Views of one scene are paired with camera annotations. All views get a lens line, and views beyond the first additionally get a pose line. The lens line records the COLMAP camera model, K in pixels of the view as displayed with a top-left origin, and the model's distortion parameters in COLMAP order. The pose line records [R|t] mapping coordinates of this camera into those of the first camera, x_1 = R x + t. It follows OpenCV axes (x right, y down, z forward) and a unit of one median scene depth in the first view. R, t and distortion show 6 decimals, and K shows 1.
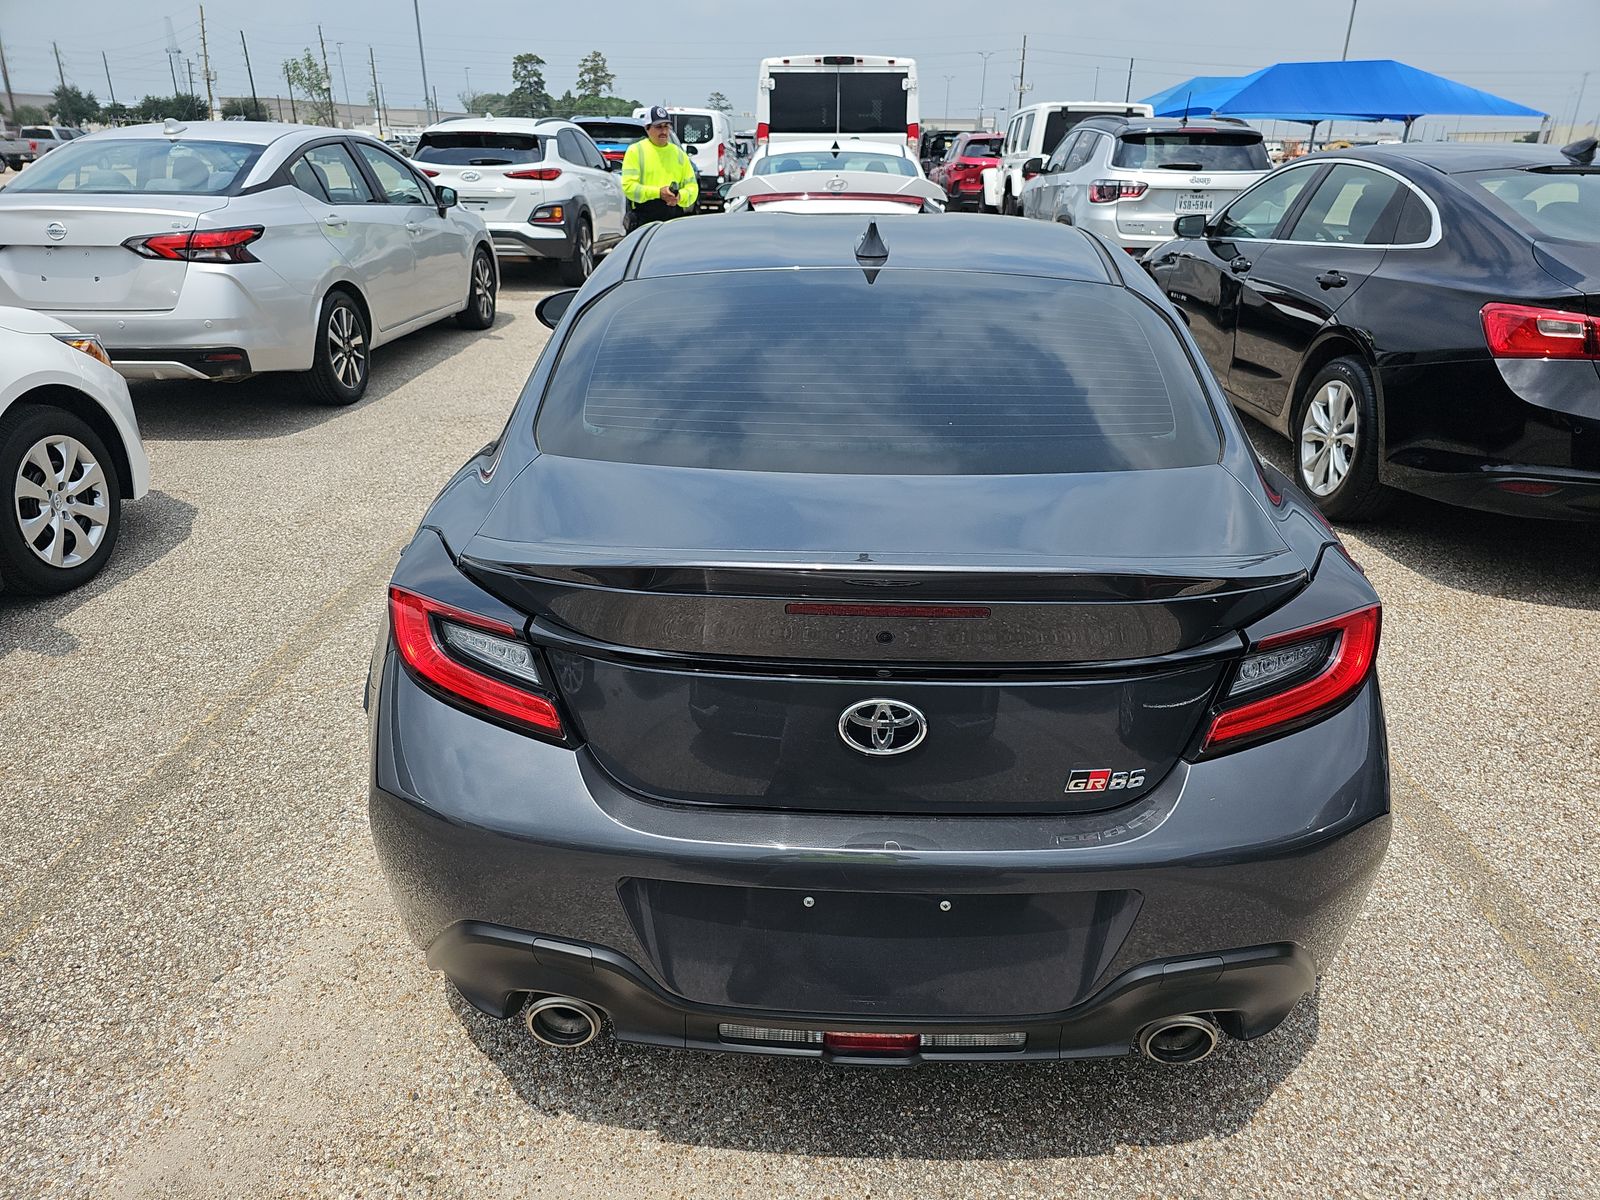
lens RADIAL K [[1067.8, 0, 803.3], [0, 1067.8, 597.1], [0, 0, 1]] dist [0.030127, -0.028958]
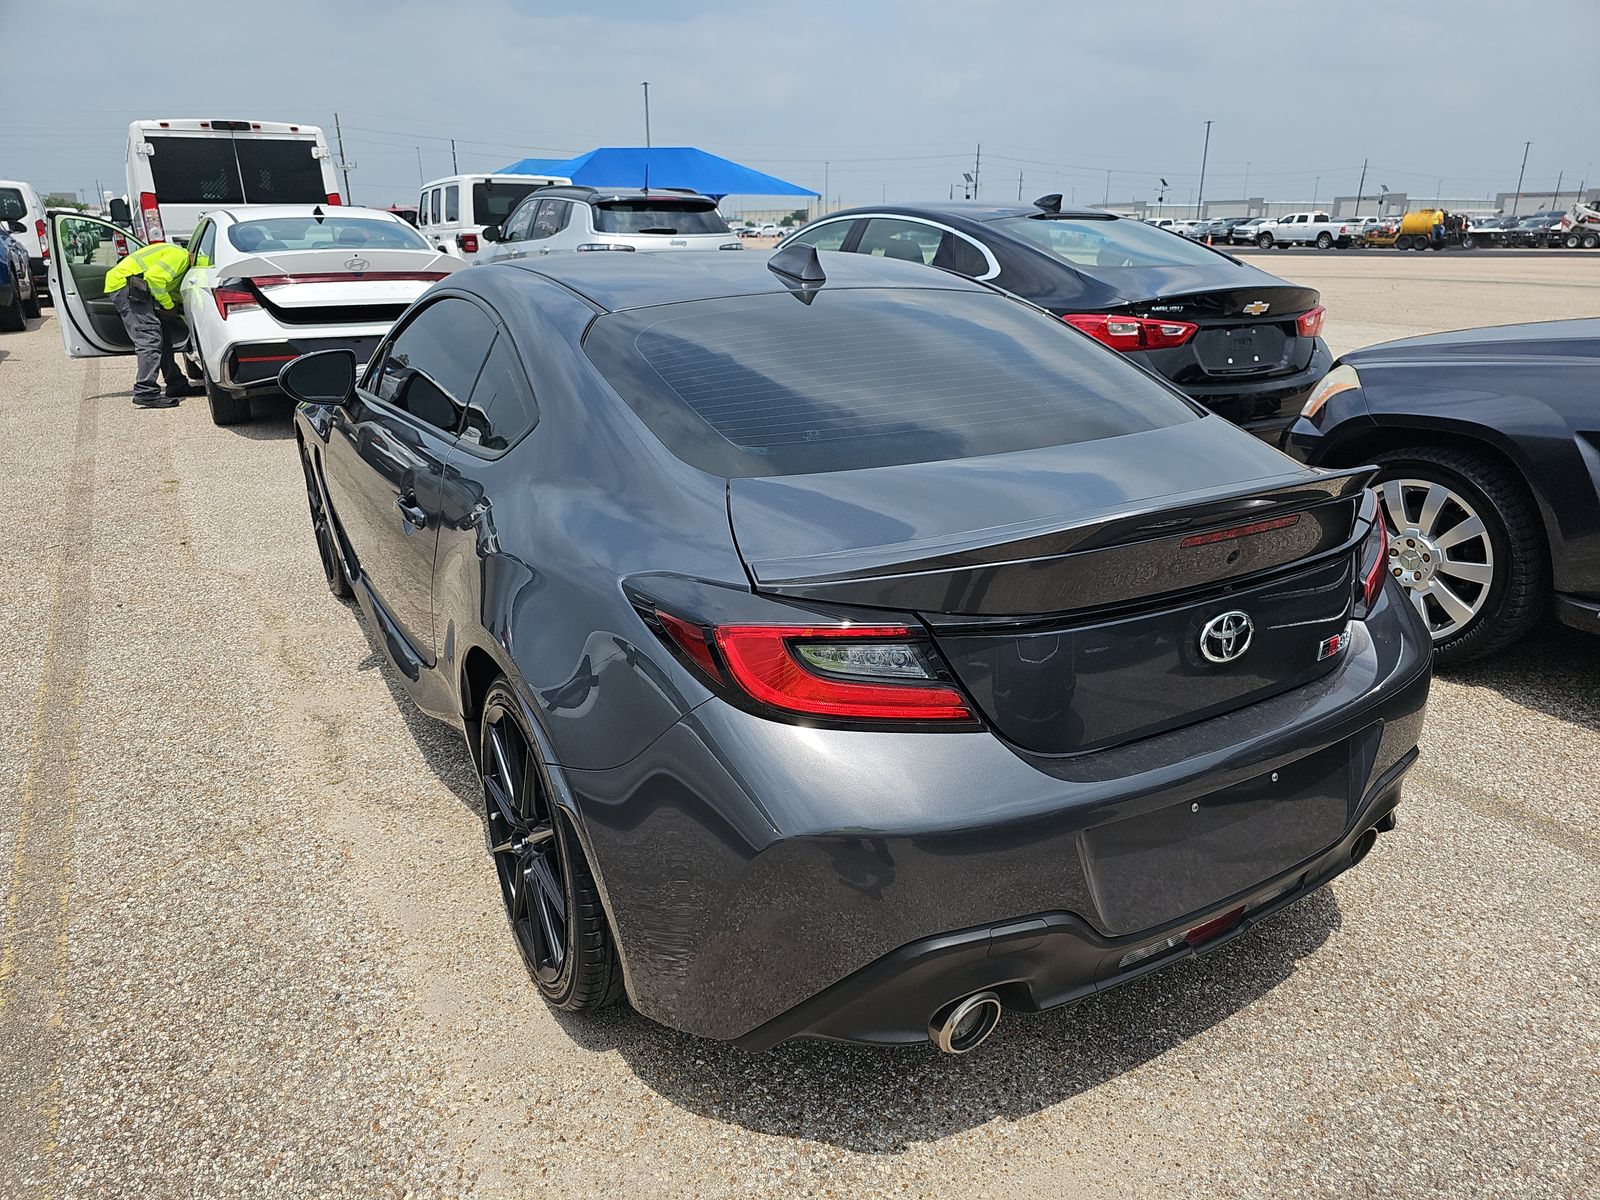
lens RADIAL K [[1067.8, 0, 807.0], [0, 1067.8, 602.9], [0, 0, 1]] dist [0.030127, -0.028958]
pose [[0.843773, -0.189727, 0.502046, -0.133599], [0.218854, 0.975757, 0.000926, -0.002322], [-0.490051, 0.109094, 0.864840, 0.031642]]
